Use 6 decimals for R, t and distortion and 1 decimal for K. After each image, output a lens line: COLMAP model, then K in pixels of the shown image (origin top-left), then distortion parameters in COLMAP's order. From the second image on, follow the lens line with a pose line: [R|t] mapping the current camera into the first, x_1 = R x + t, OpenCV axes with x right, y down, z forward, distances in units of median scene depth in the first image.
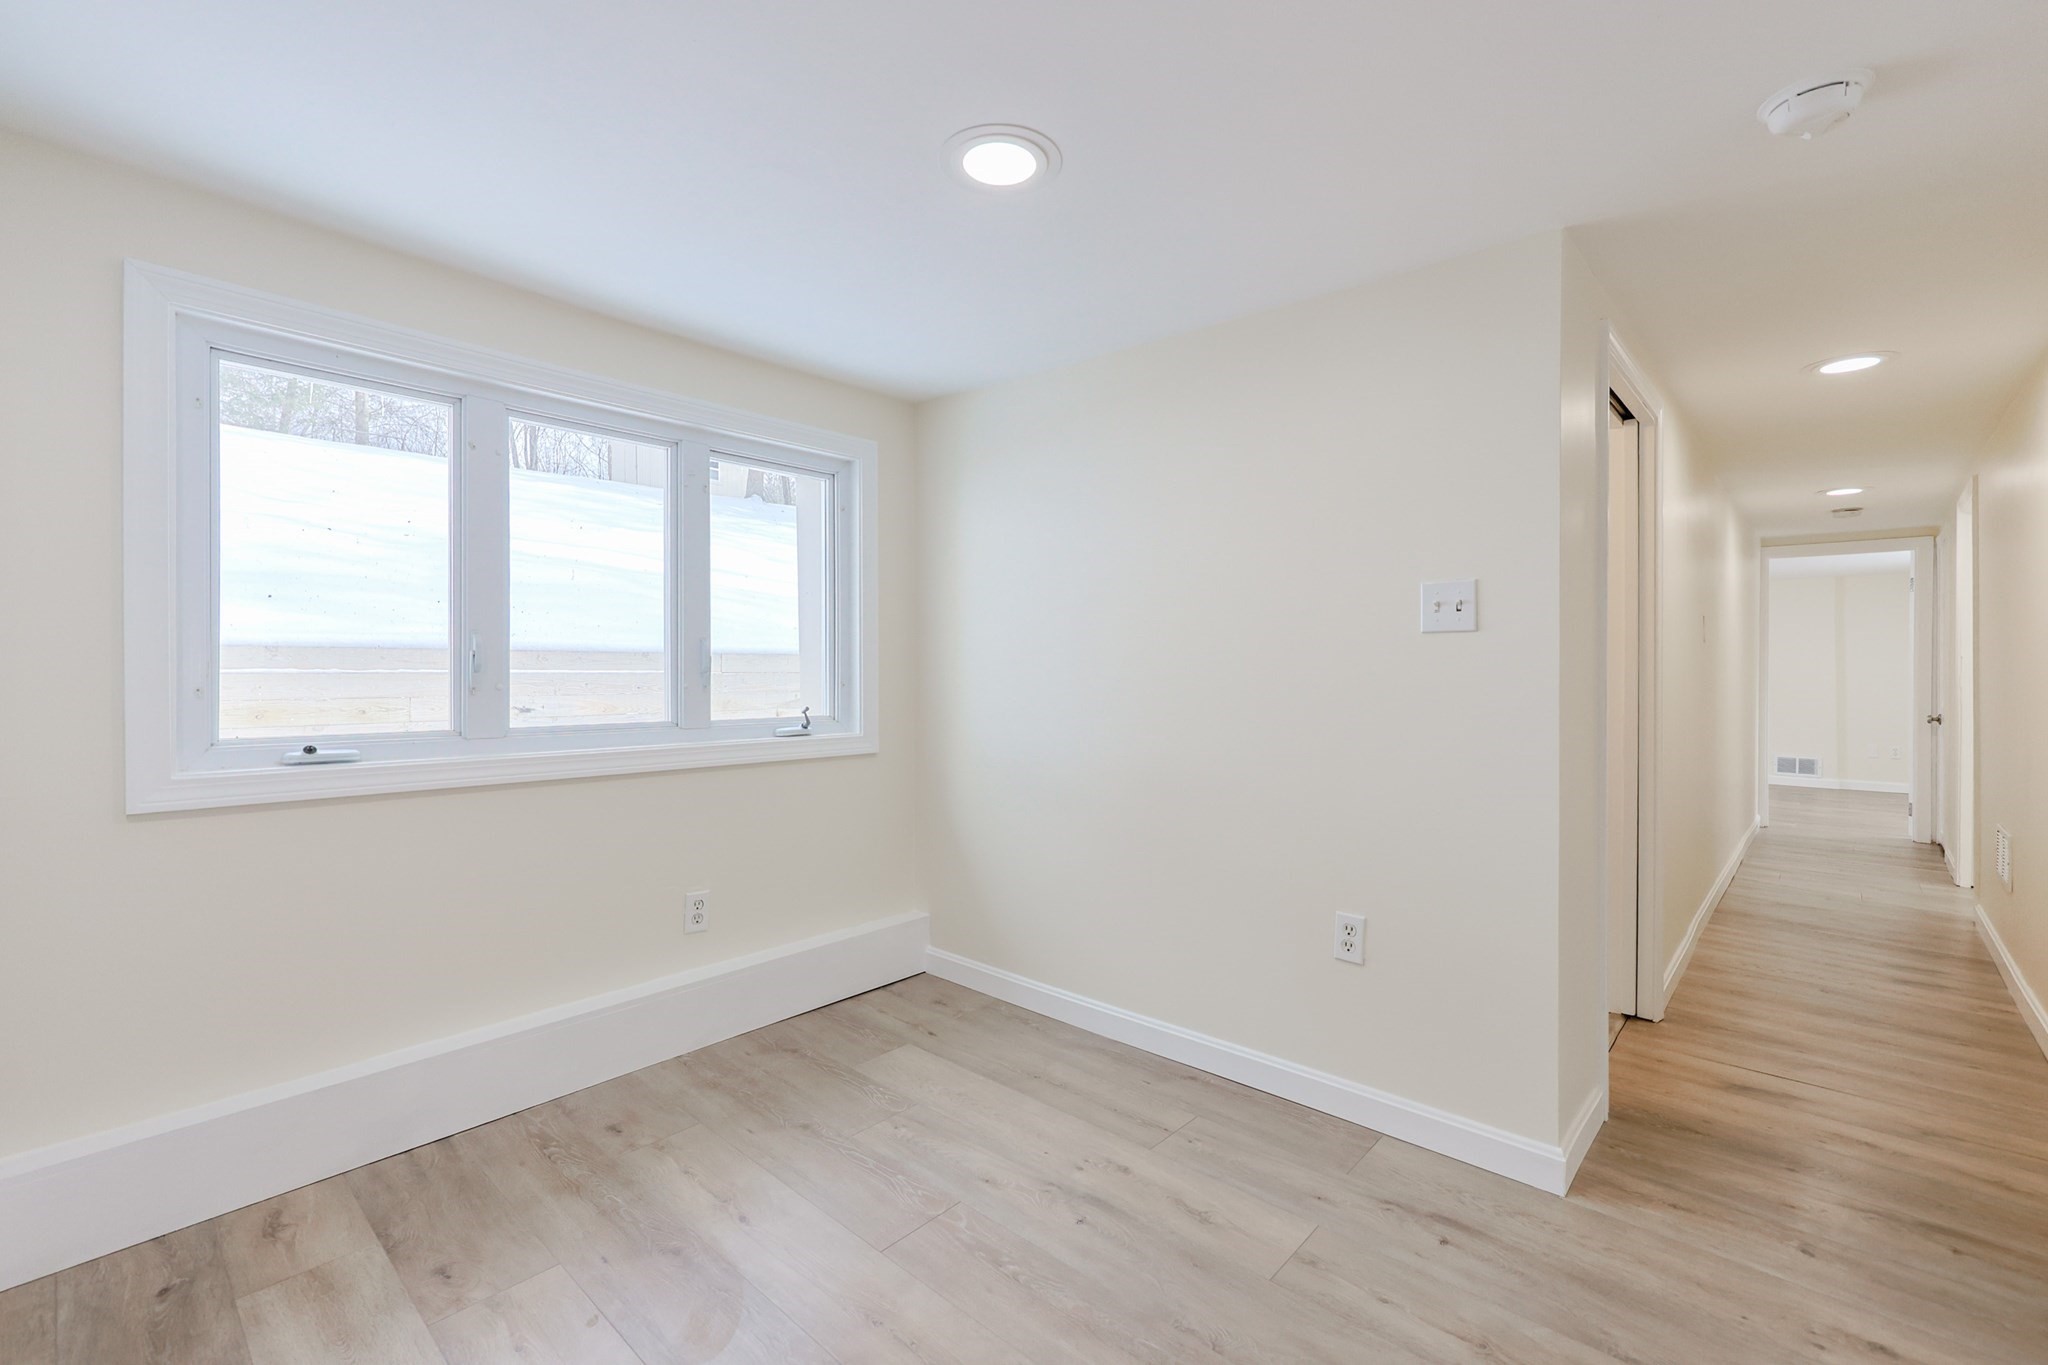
lens RADIAL K [[883.1, 0, 1028.5], [0, 883.1, 677.9], [0, 0, 1]] dist [0.000154, 0.000544]
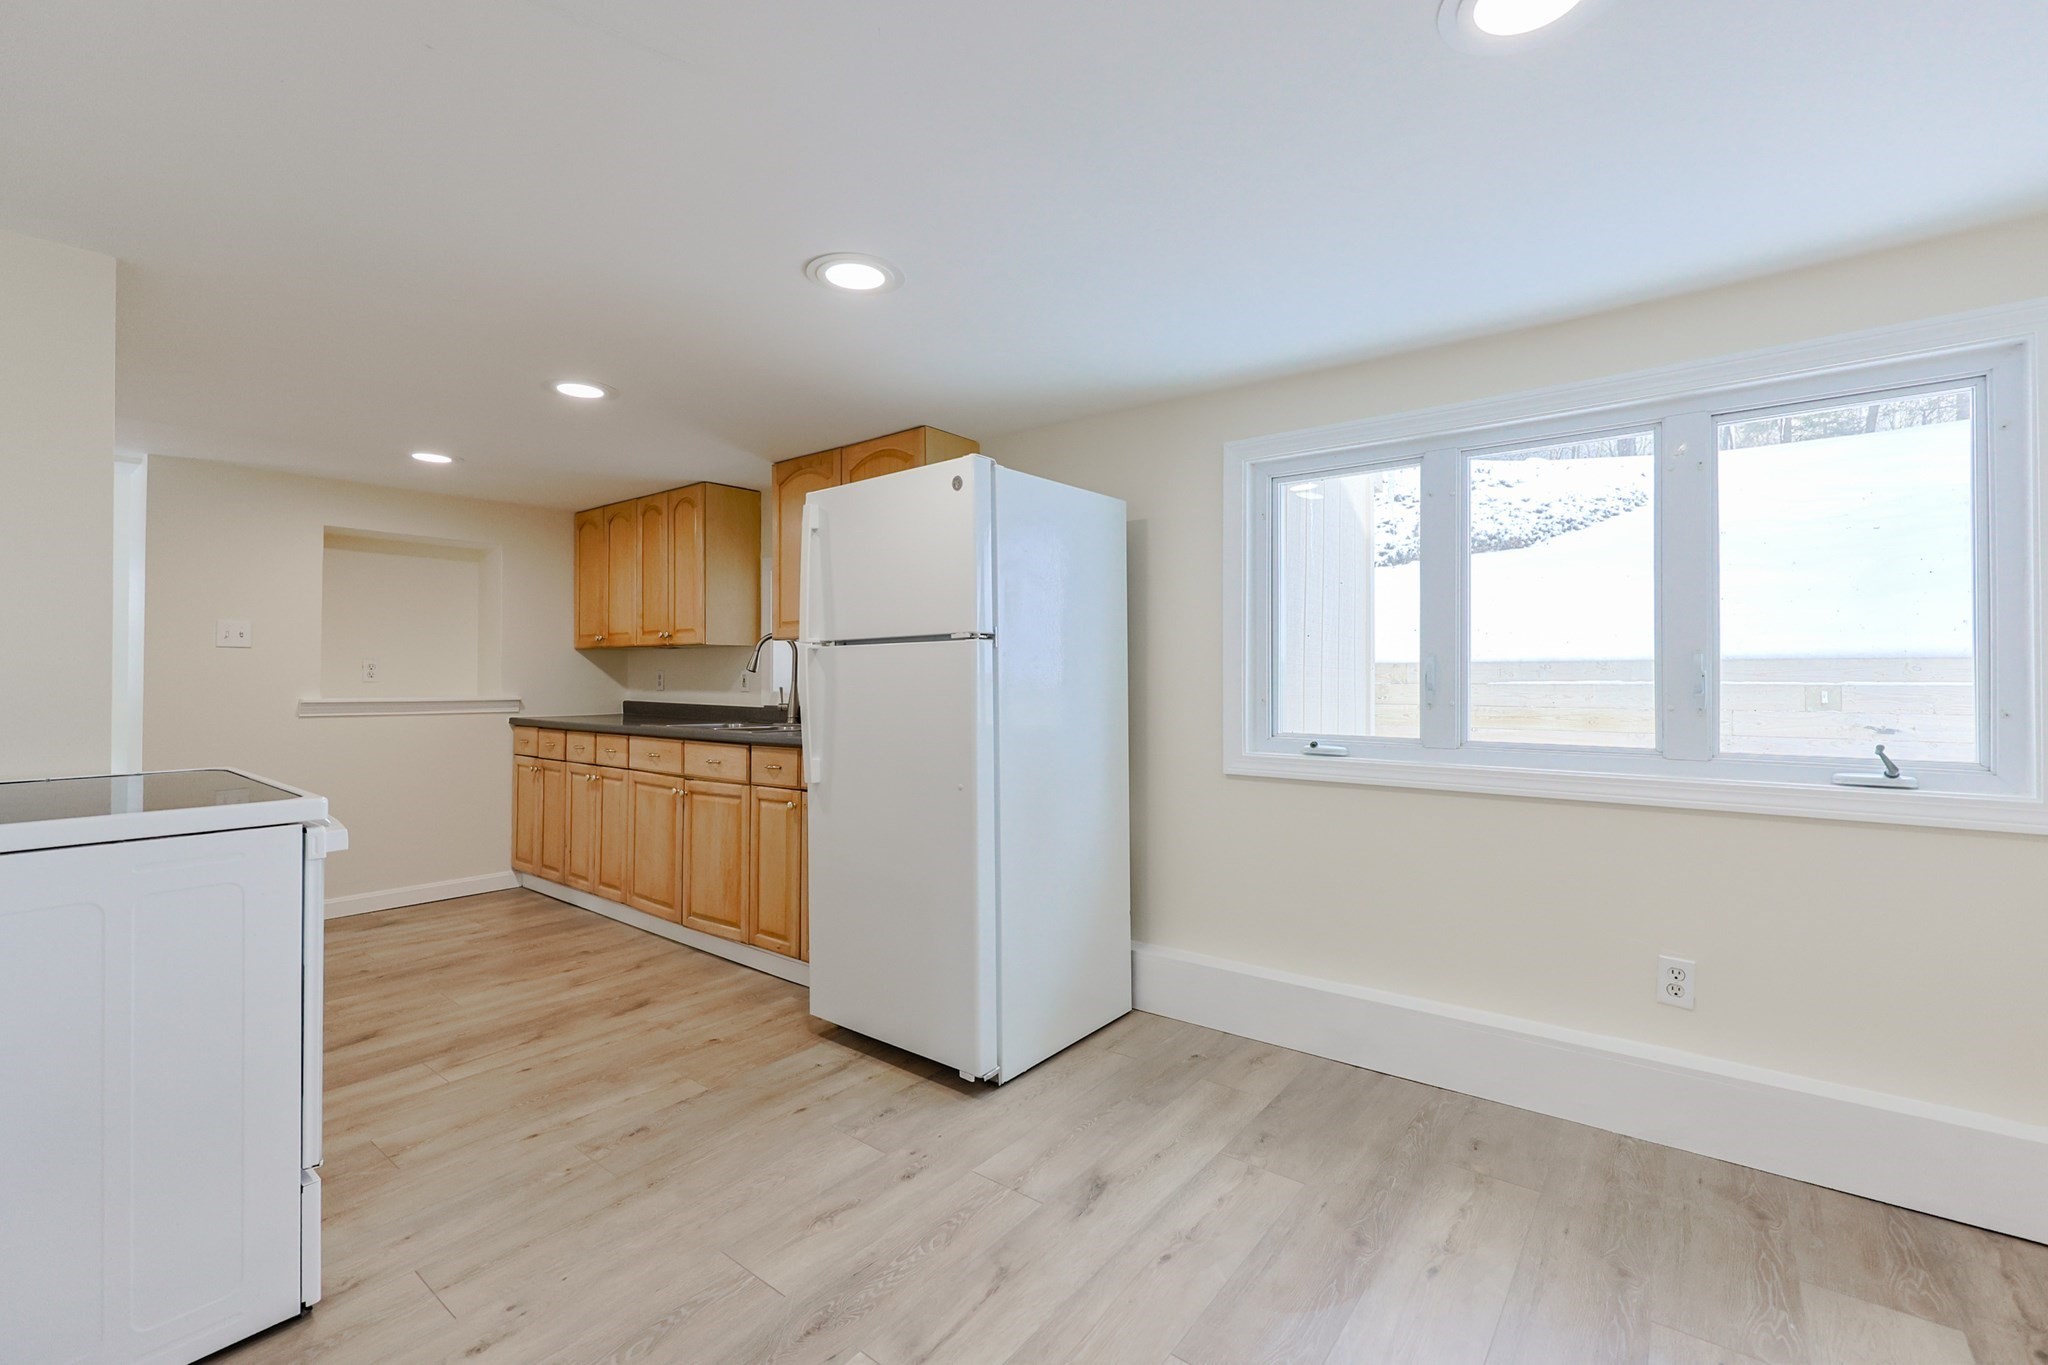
lens RADIAL K [[869.7, 0, 1033.9], [0, 869.7, 674.9], [0, 0, 1]] dist [-0.001891, -0.000144]
pose [[0.070309, -0.006855, -0.997502, 0.484562], [-0.009193, 0.999929, -0.007519, -0.013090], [0.997483, 0.009698, 0.070241, 0.418601]]
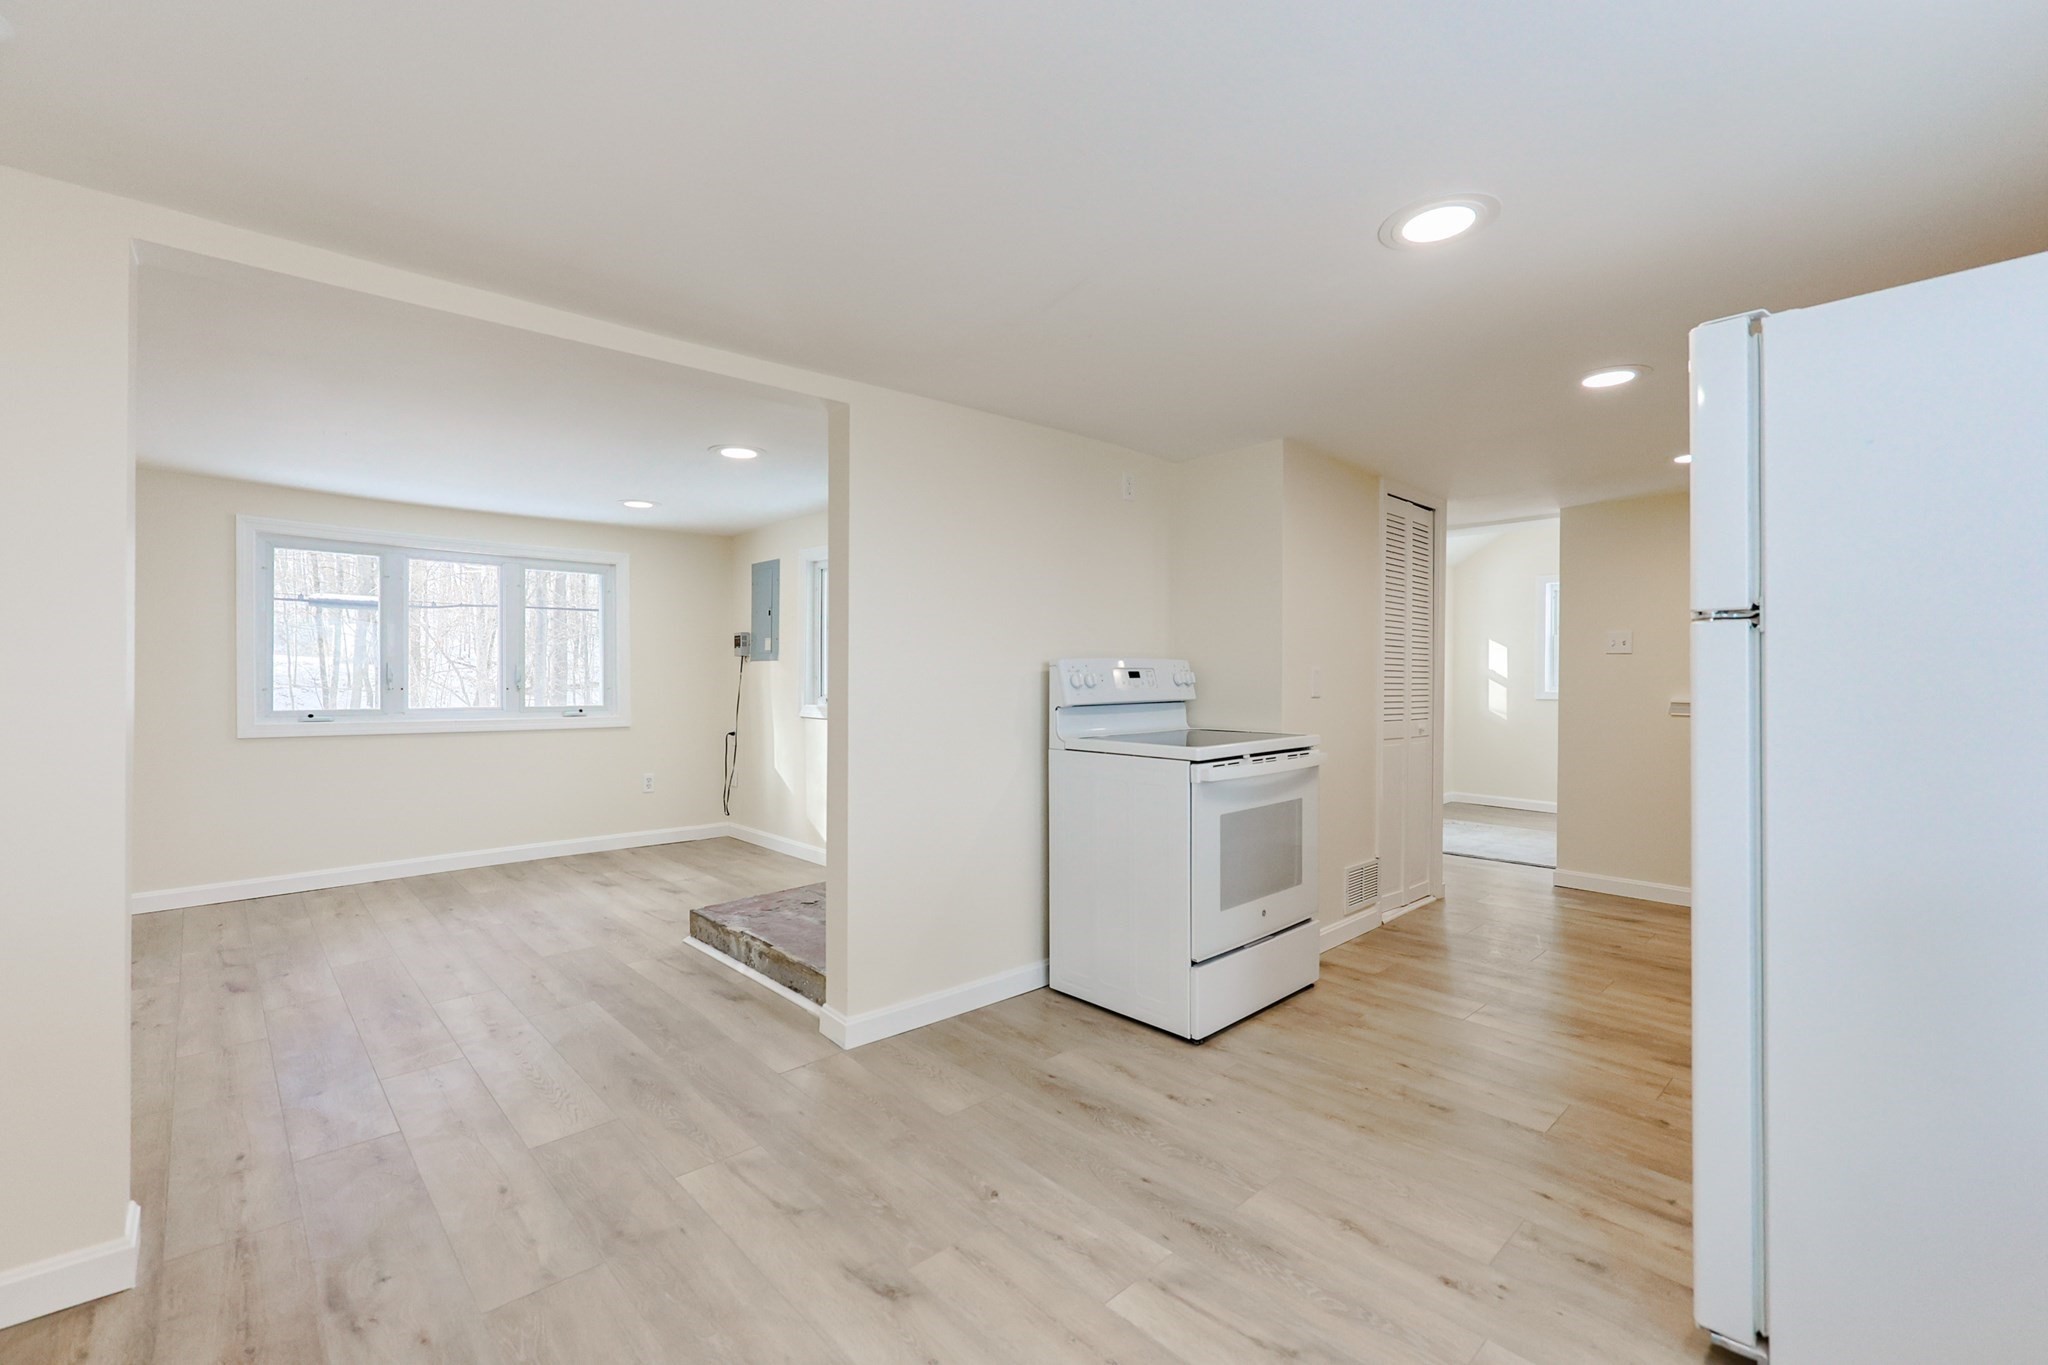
lens RADIAL K [[868.9, 0, 1026.0], [0, 868.9, 671.6], [0, 0, 1]] dist [-0.001627, -0.000194]
pose [[-0.996627, -0.007053, 0.081765, -0.141375], [-0.006494, 0.999954, 0.007100, -0.029786], [-0.081812, 0.006545, -0.996626, 1.153459]]
